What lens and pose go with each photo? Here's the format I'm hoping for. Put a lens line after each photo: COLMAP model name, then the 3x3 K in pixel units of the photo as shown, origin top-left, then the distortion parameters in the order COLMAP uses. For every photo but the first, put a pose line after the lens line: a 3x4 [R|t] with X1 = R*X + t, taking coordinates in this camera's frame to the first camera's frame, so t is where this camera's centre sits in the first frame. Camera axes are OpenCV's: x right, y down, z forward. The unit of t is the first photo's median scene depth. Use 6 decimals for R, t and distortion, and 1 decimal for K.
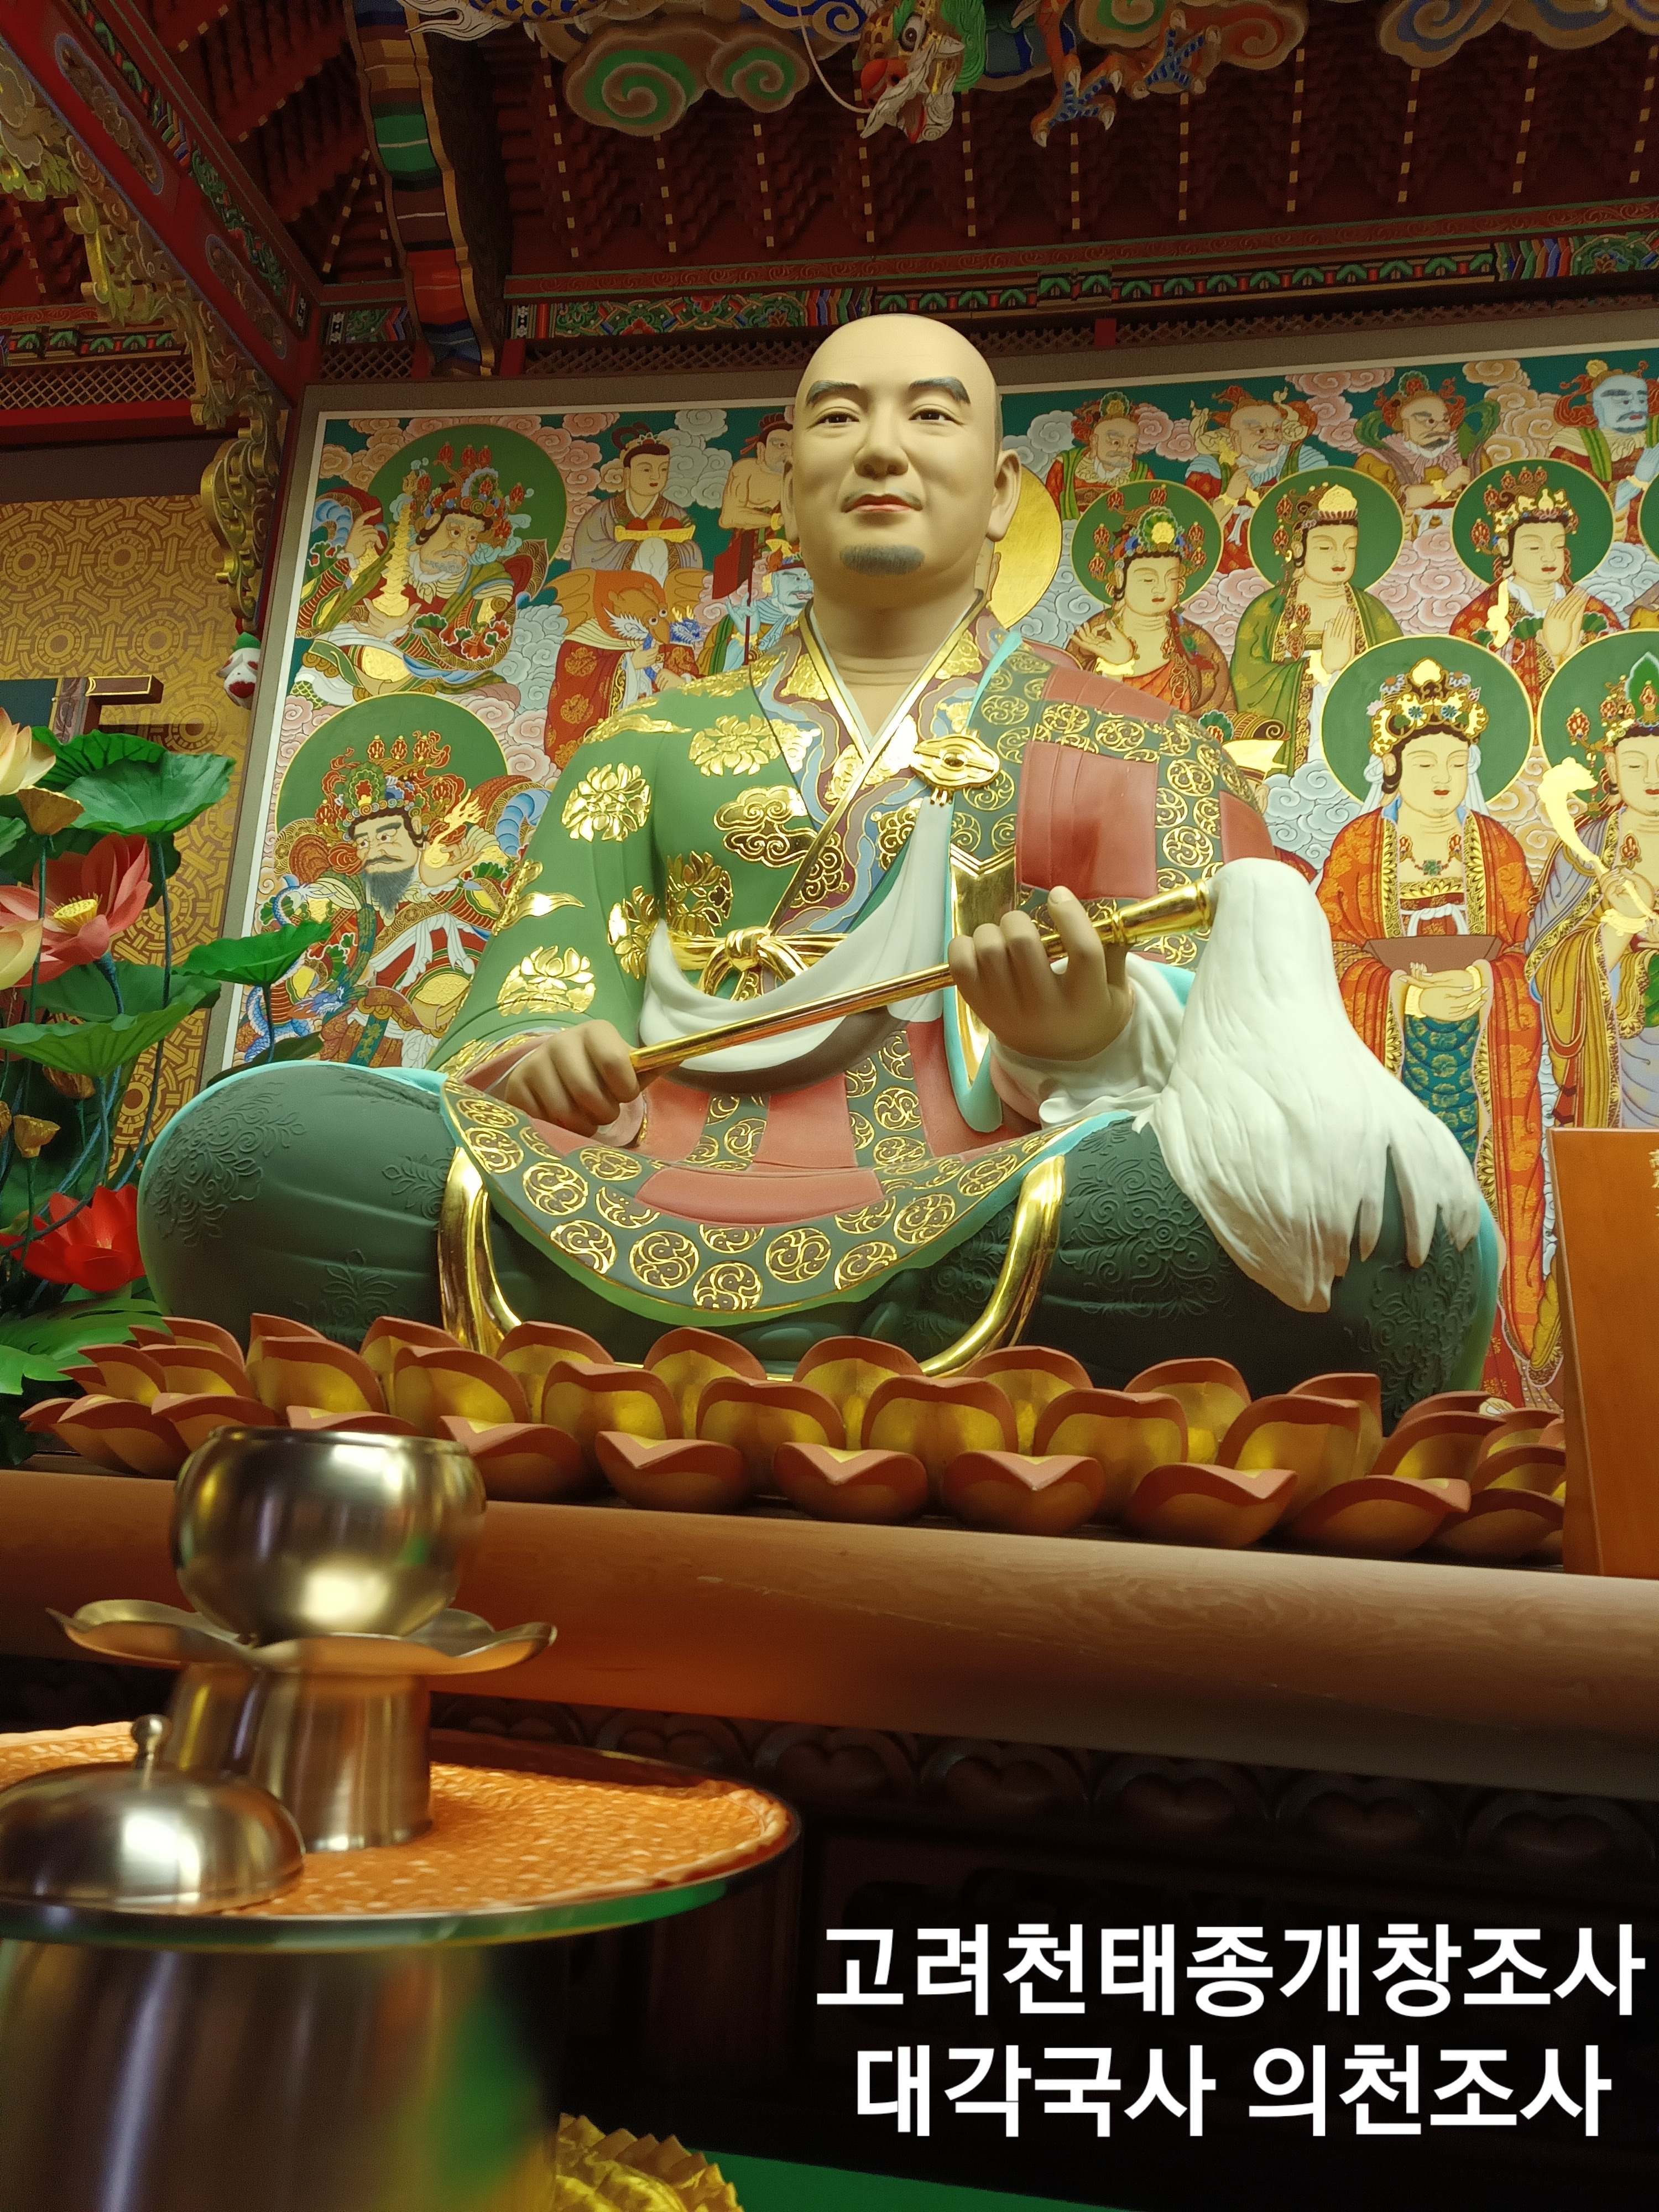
lens RADIAL K [[1609.1, 0, 829.5], [0, 1609.1, 1106.0], [0, 0, 1]] dist [0.045734, -0.006881]
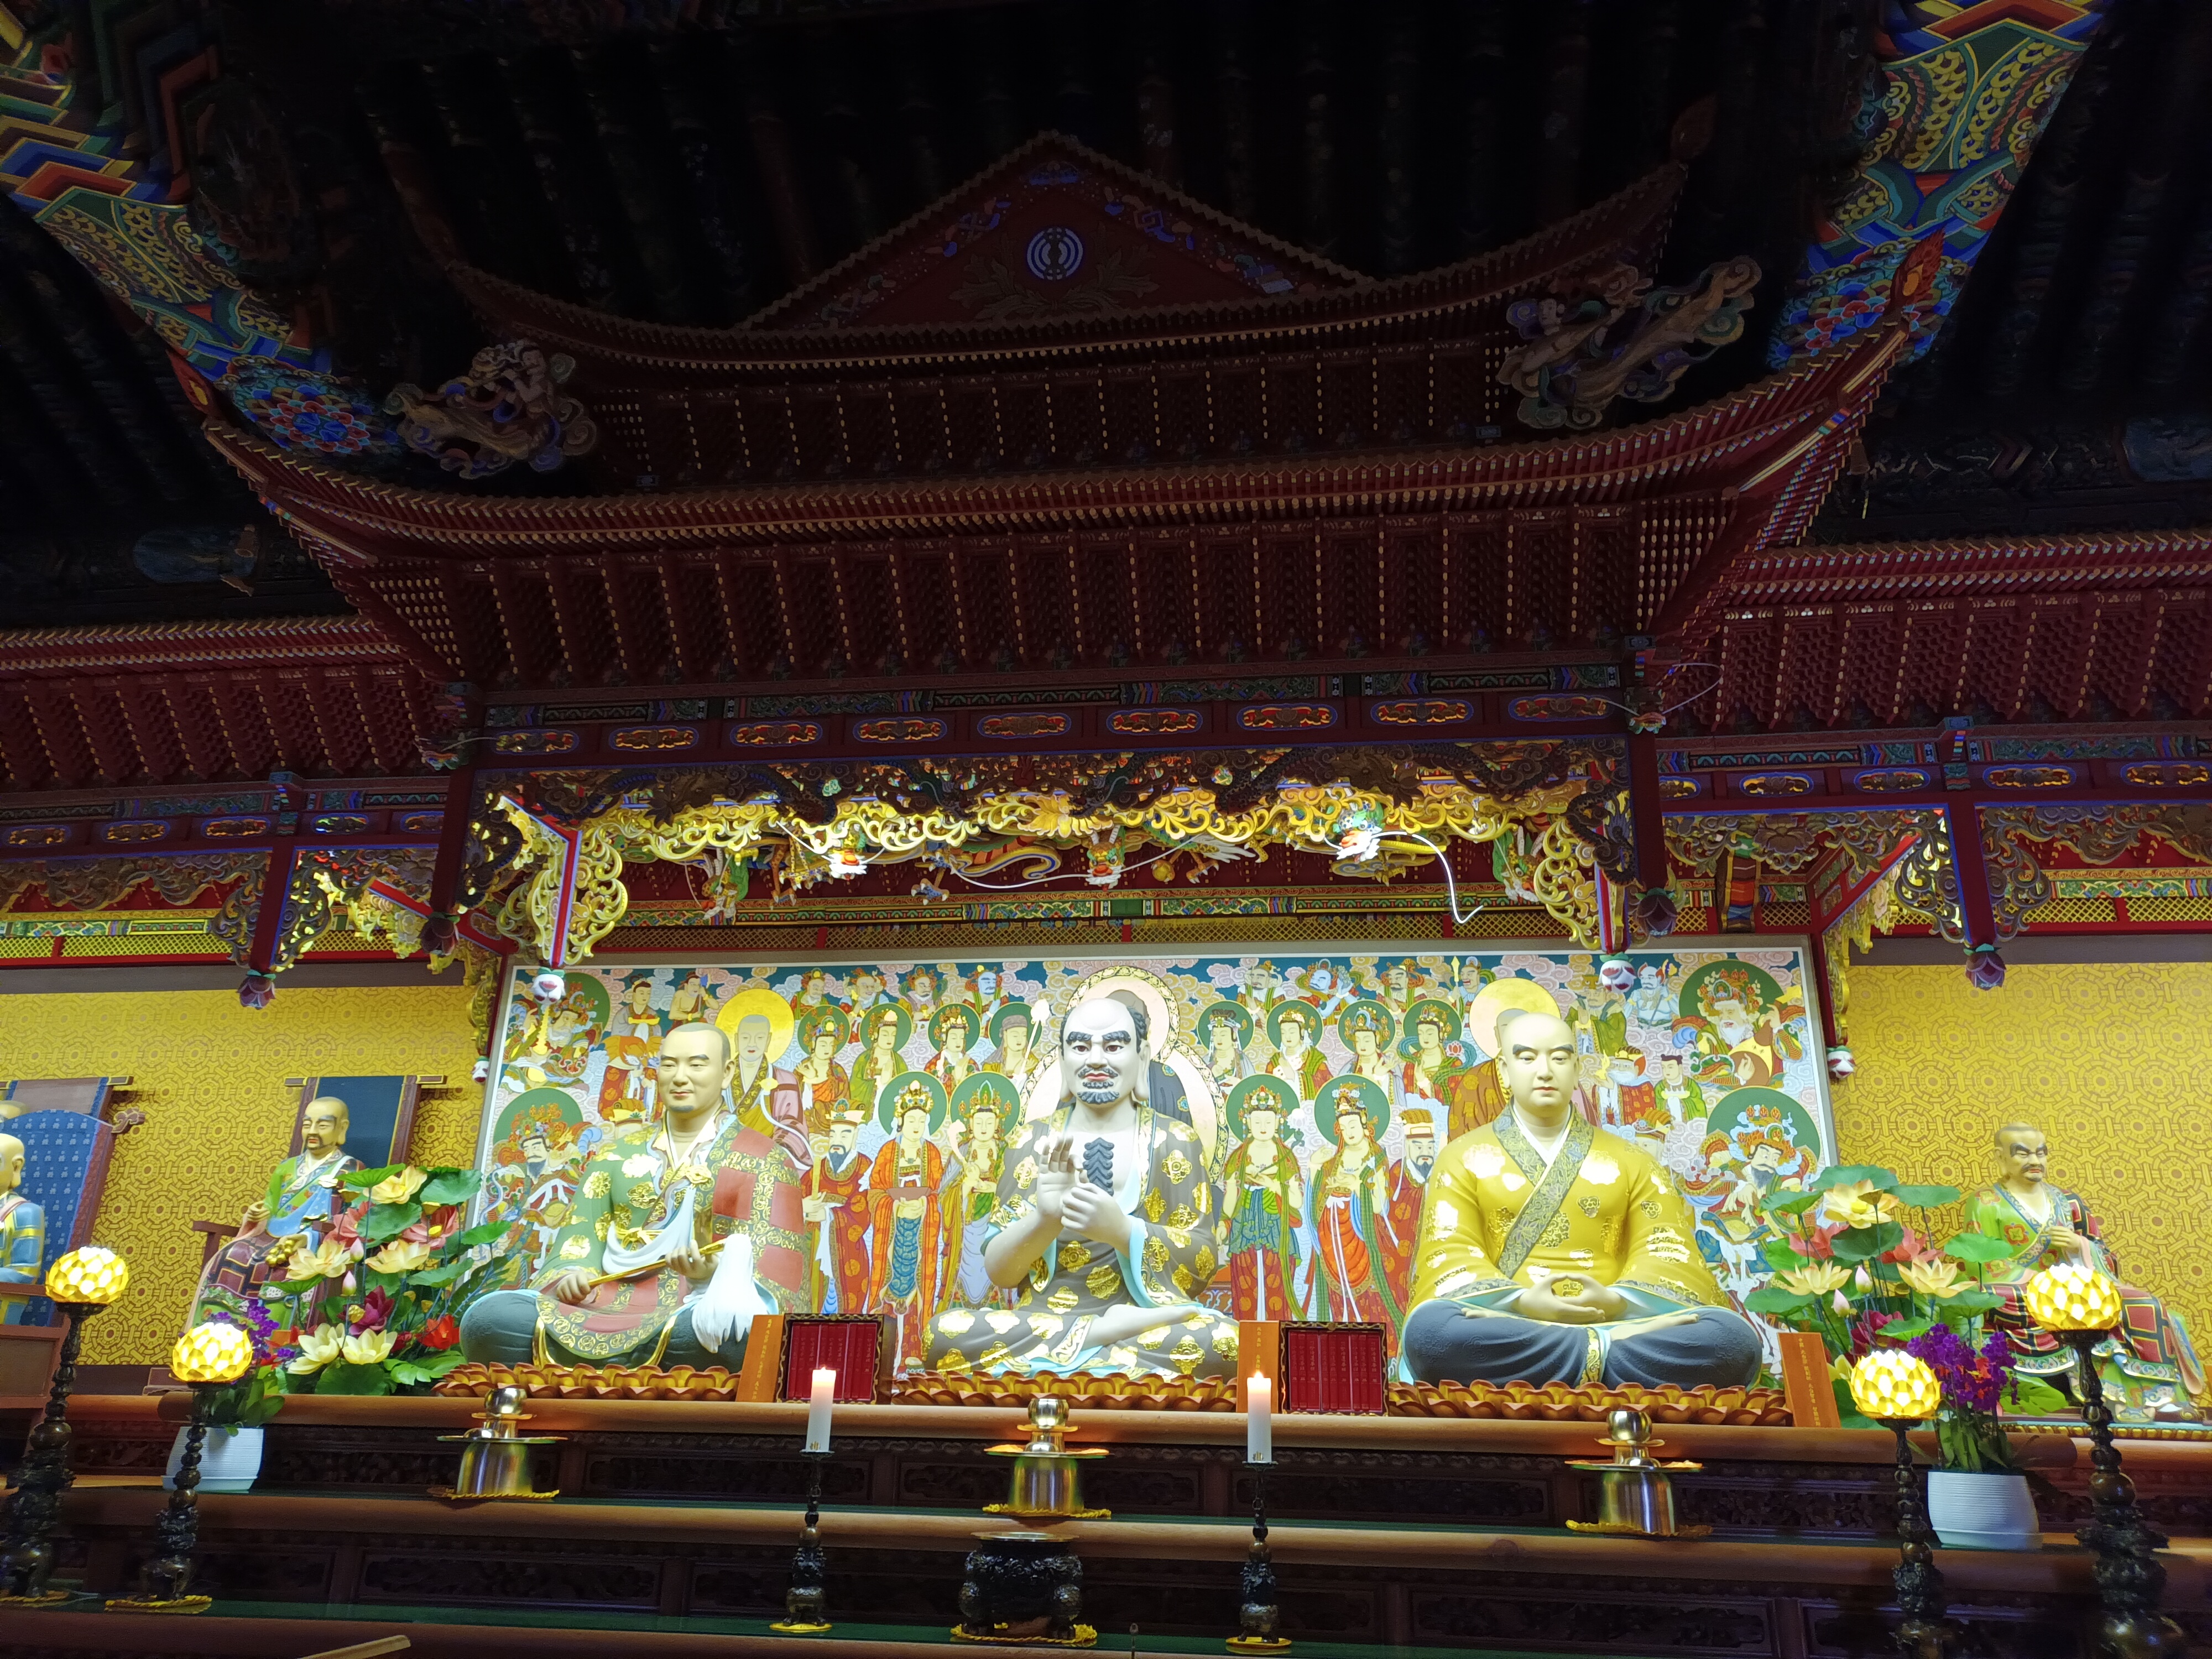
lens RADIAL K [[1609.1, 0, 1092.0], [0, 1609.1, 821.8], [0, 0, 1]] dist [0.045734, -0.006881]
pose [[0.998896, -0.025727, 0.039301, 0.548804], [0.030319, 0.992175, -0.121116, -0.355307], [-0.035878, 0.122174, 0.991860, -1.738670]]
